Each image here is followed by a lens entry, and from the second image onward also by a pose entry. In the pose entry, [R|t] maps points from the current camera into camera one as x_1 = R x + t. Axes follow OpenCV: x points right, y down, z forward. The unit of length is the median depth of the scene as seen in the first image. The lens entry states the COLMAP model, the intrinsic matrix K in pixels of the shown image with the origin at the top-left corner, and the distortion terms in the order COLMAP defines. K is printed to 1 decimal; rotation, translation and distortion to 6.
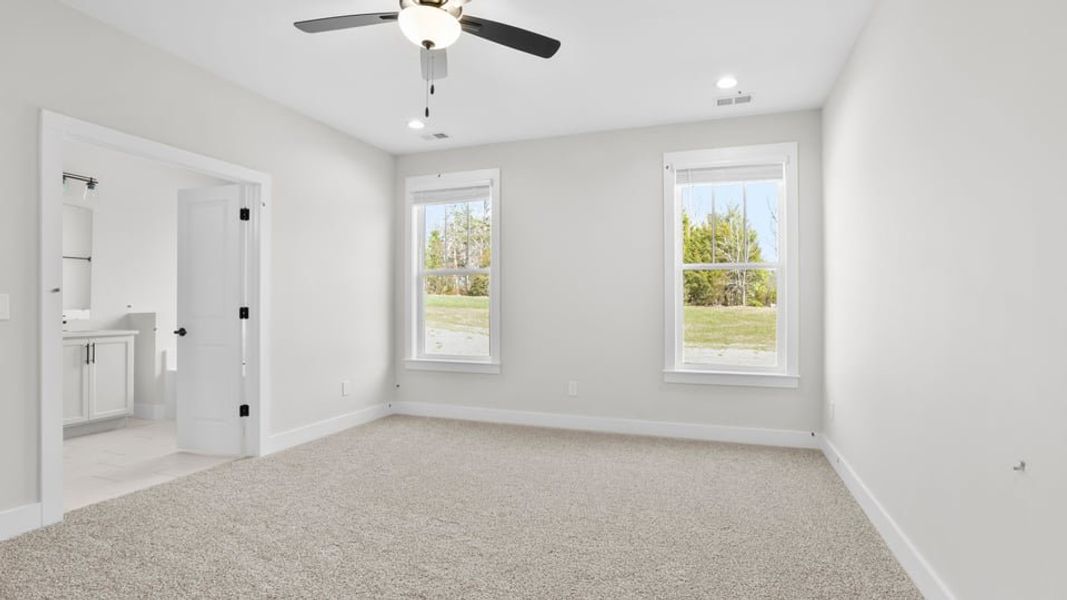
lens RADIAL K [[489.2, 0, 535.0], [0, 489.2, 305.9], [0, 0, 1]] dist [-0.041380, 0.000424]
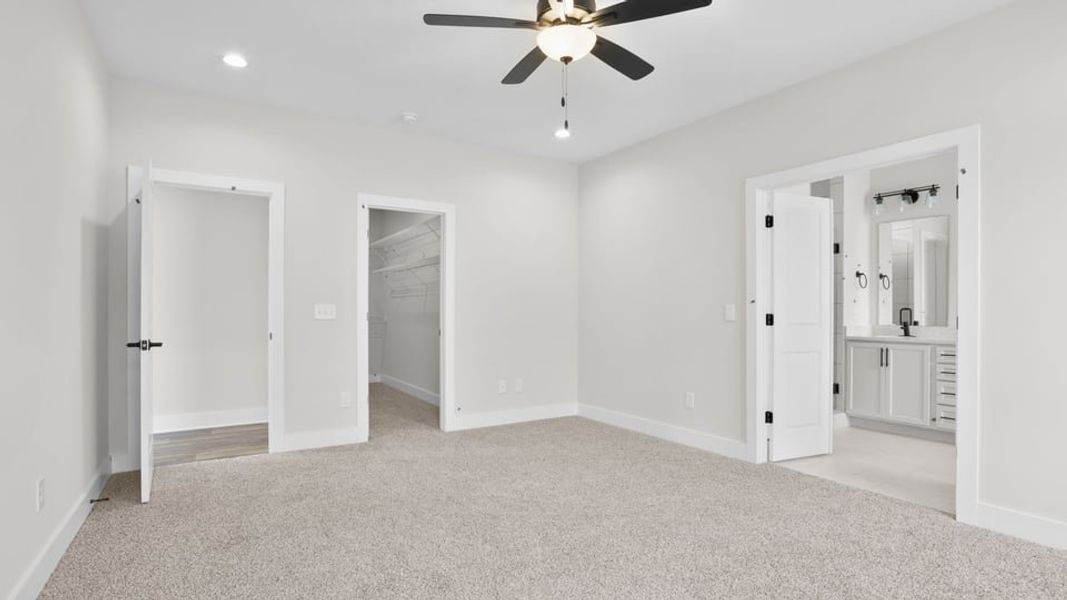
lens RADIAL K [[489.2, 0, 535.0], [0, 489.2, 305.9], [0, 0, 1]] dist [-0.041380, 0.000424]
pose [[-0.560420, -0.010389, -0.828143, 0.403607], [-0.001429, 0.999932, -0.011577, -0.002342], [0.828207, -0.005305, -0.560397, 0.952083]]
